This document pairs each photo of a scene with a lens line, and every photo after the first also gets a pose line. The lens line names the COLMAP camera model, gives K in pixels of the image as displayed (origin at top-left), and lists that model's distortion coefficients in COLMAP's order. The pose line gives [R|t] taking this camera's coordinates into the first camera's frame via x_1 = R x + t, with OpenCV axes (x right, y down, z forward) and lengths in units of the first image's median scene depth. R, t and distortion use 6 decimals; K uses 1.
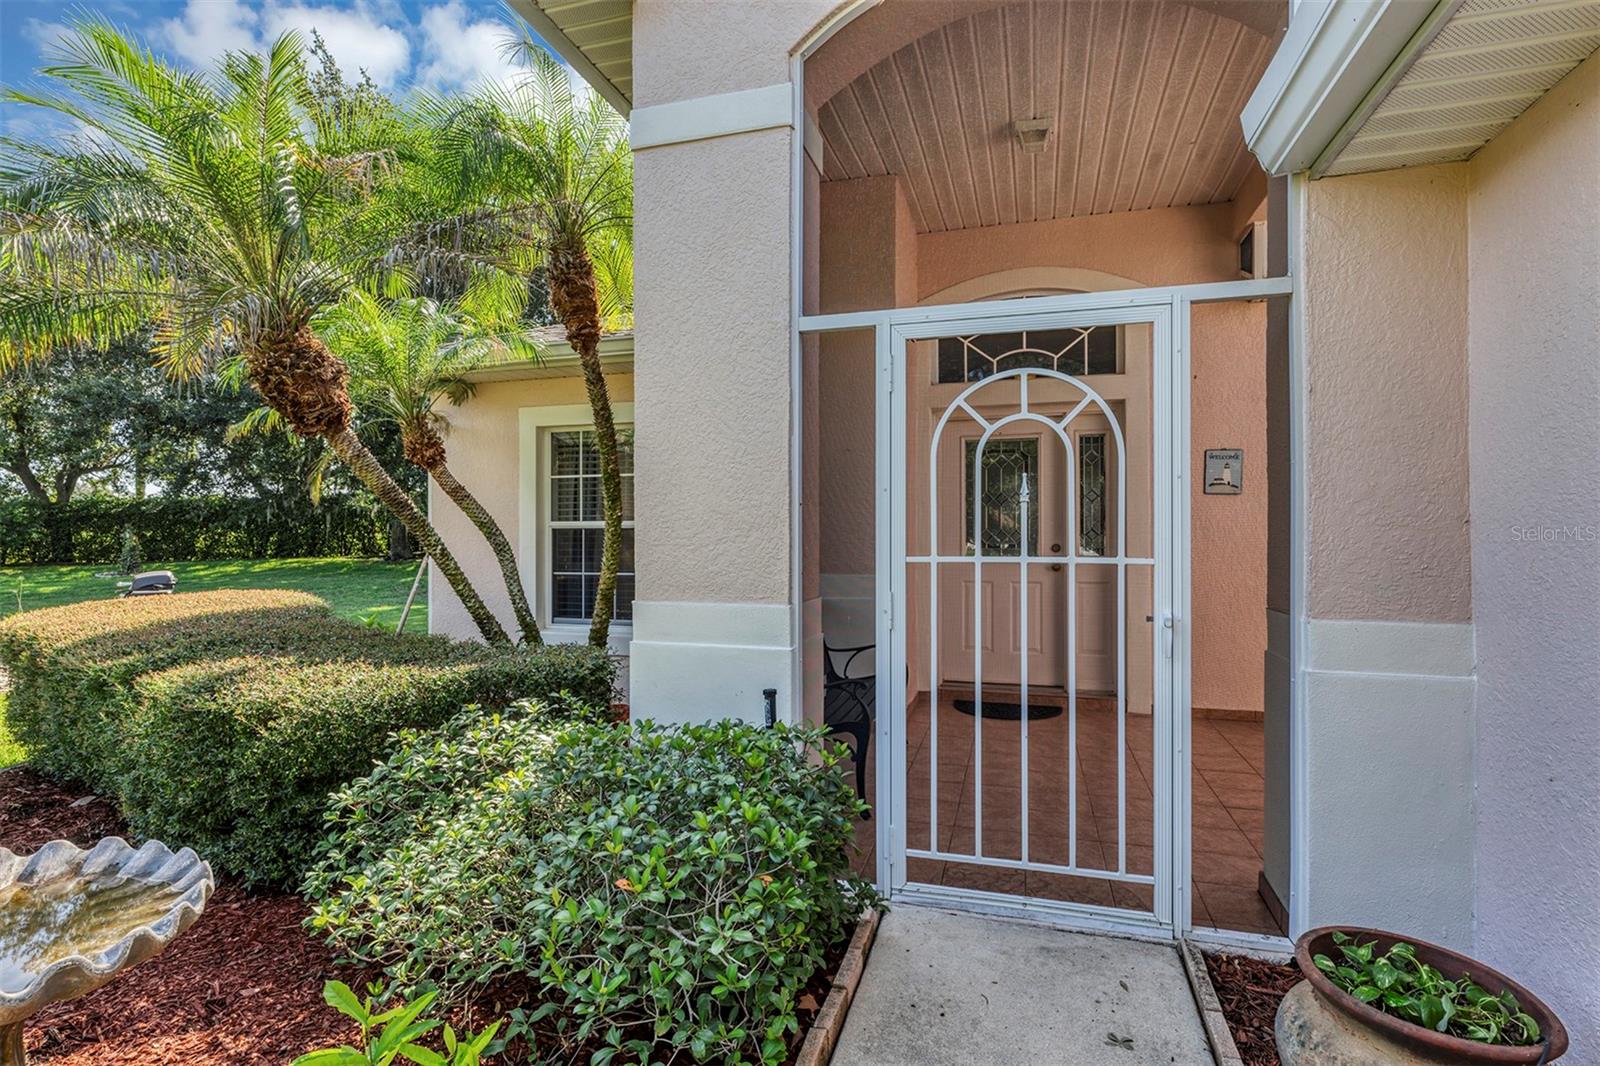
lens RADIAL K [[801.1, 0, 800.0], [0, 801.1, 533.0], [0, 0, 1]] dist [0.009531, -0.000333]
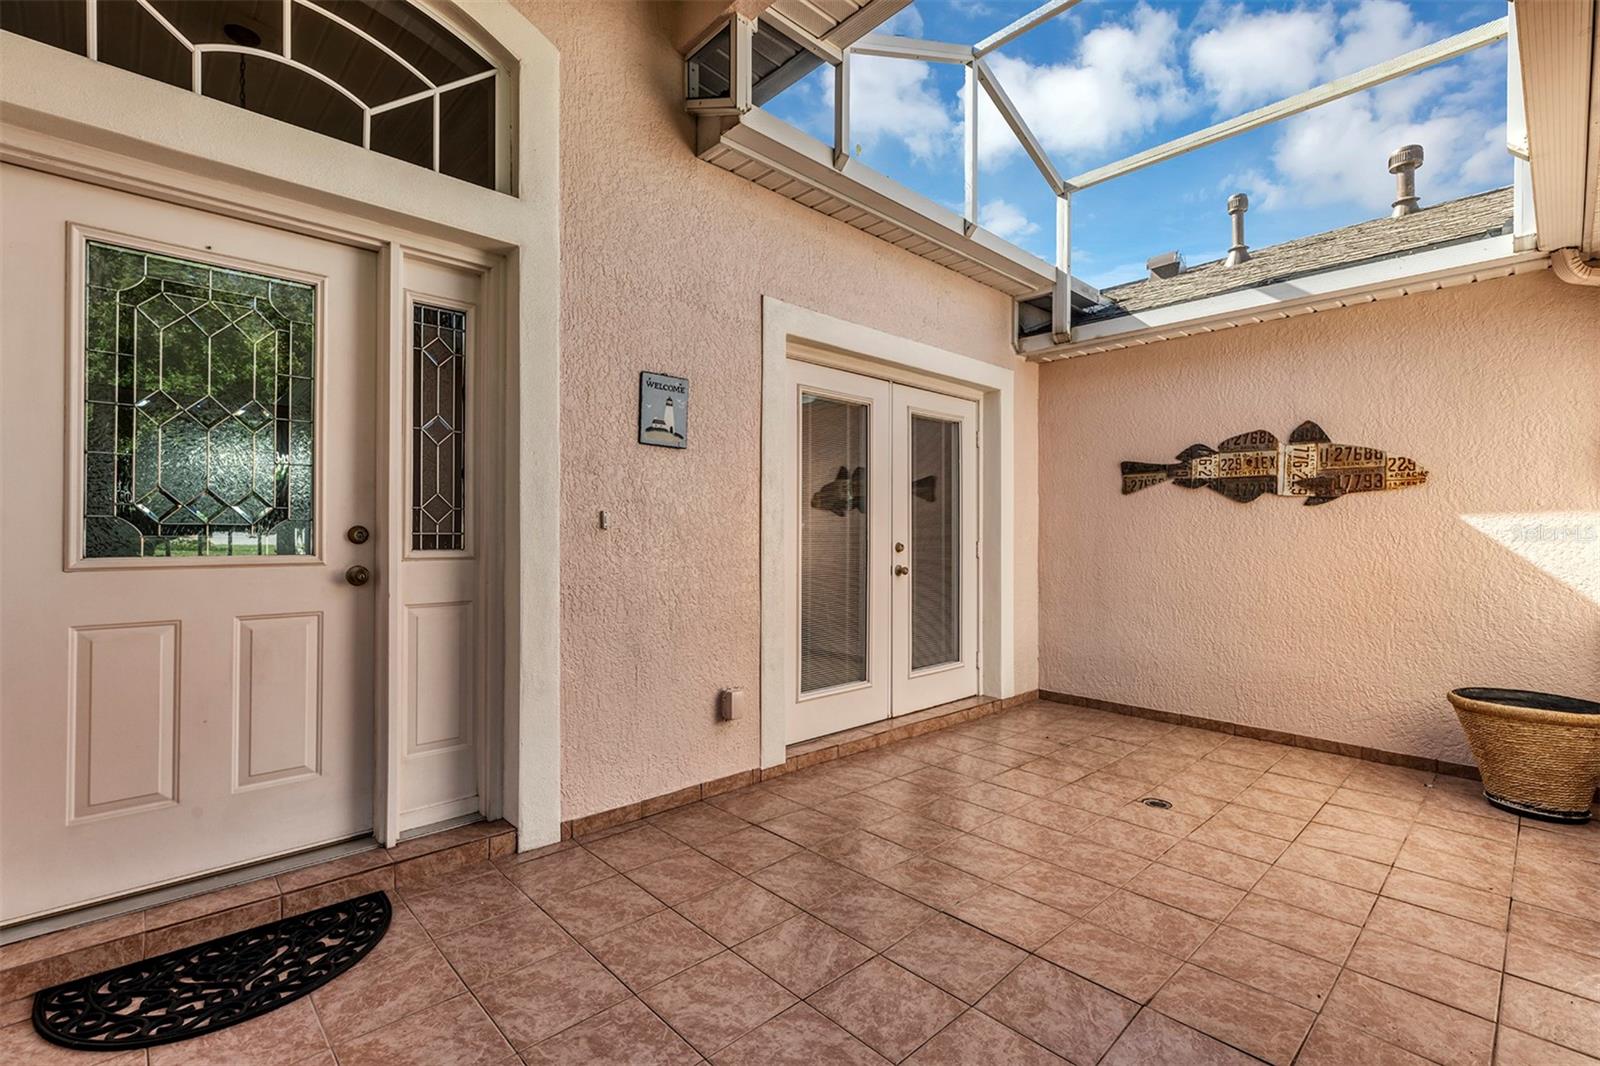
lens RADIAL K [[729.4, 0, 795.4], [0, 729.4, 532.4], [0, 0, 1]] dist [0.012107, 0.000471]
pose [[0.514549, 0.012361, 0.857372, 0.095401], [-0.005073, 0.999922, -0.011372, 0.024015], [-0.857446, 0.001502, 0.514572, 0.621237]]
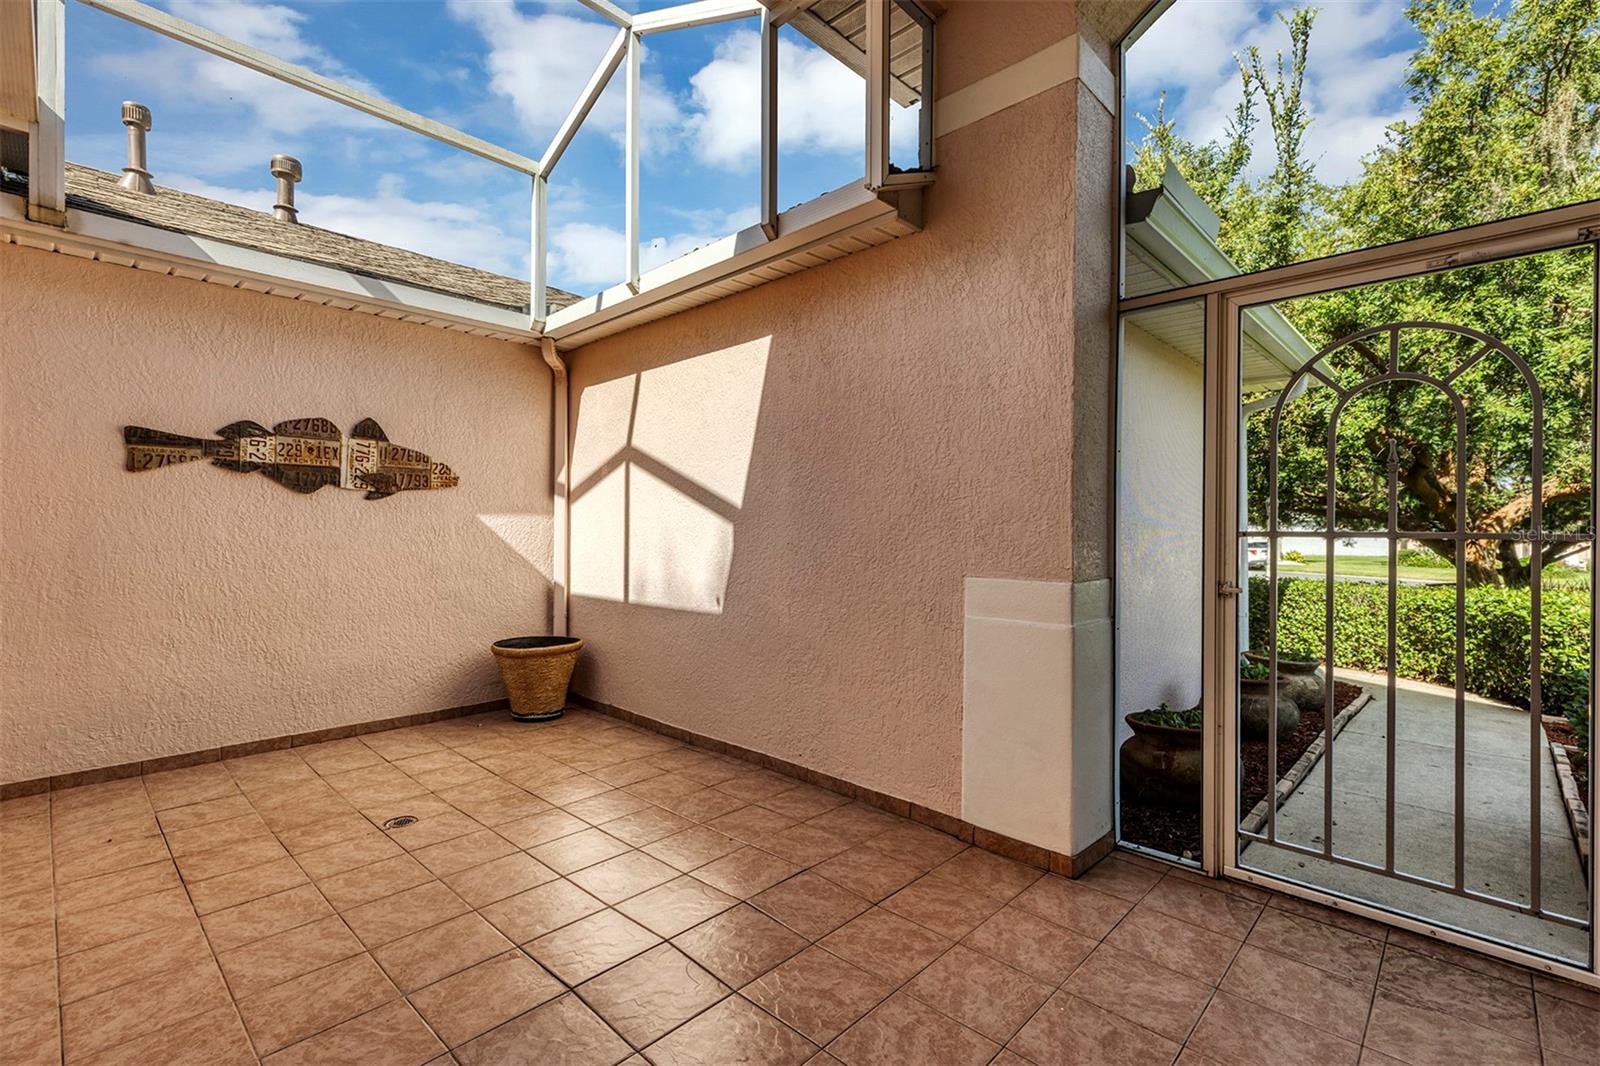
lens RADIAL K [[729.4, 0, 795.4], [0, 729.4, 532.4], [0, 0, 1]] dist [0.012107, 0.000471]
pose [[-0.890166, -0.001234, 0.455635, 0.291708], [0.002317, 0.999971, 0.007237, 0.013173], [-0.455631, 0.007498, -0.890137, 1.150540]]
